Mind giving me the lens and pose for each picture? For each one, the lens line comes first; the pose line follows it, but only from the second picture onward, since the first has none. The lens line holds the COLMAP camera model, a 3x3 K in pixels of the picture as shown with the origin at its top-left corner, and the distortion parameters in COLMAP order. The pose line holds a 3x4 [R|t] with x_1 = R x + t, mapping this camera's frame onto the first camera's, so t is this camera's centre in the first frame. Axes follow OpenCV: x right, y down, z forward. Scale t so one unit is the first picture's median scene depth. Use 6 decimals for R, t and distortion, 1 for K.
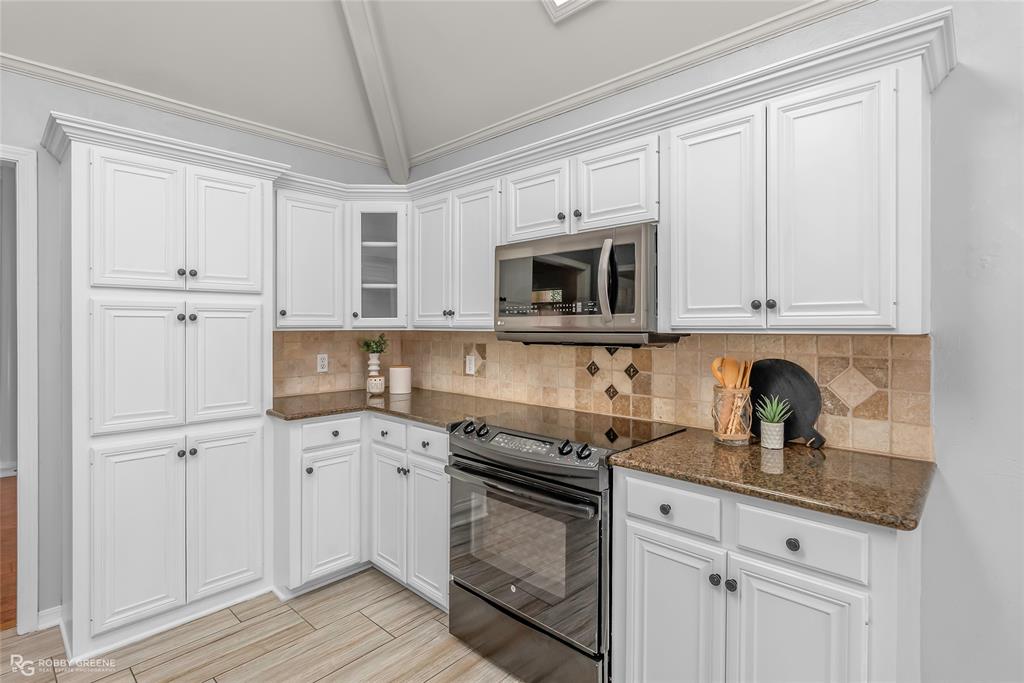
lens RADIAL K [[500.1, 0, 513.9], [0, 500.1, 327.1], [0, 0, 1]] dist [0.000142, 0.000621]
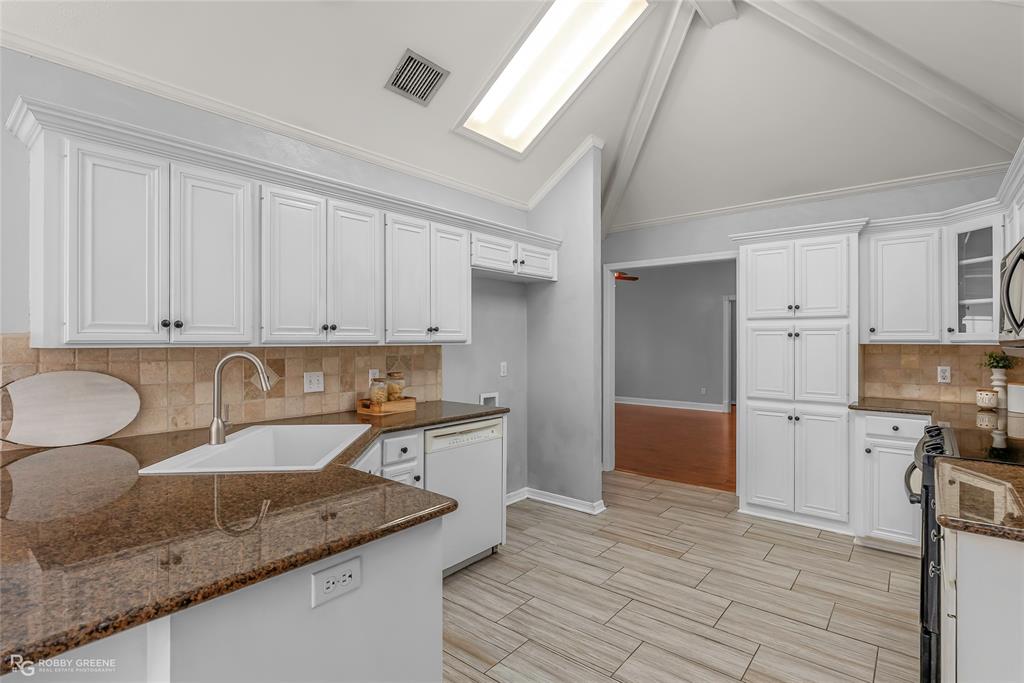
lens RADIAL K [[500.1, 0, 512.5], [0, 500.1, 339.9], [0, 0, 1]] dist [0.000142, 0.000621]
pose [[0.061675, -0.000015, -0.998096, 0.798086], [-0.005712, 0.999984, -0.000368, 0.002549], [0.998080, 0.005724, 0.061673, -0.008073]]
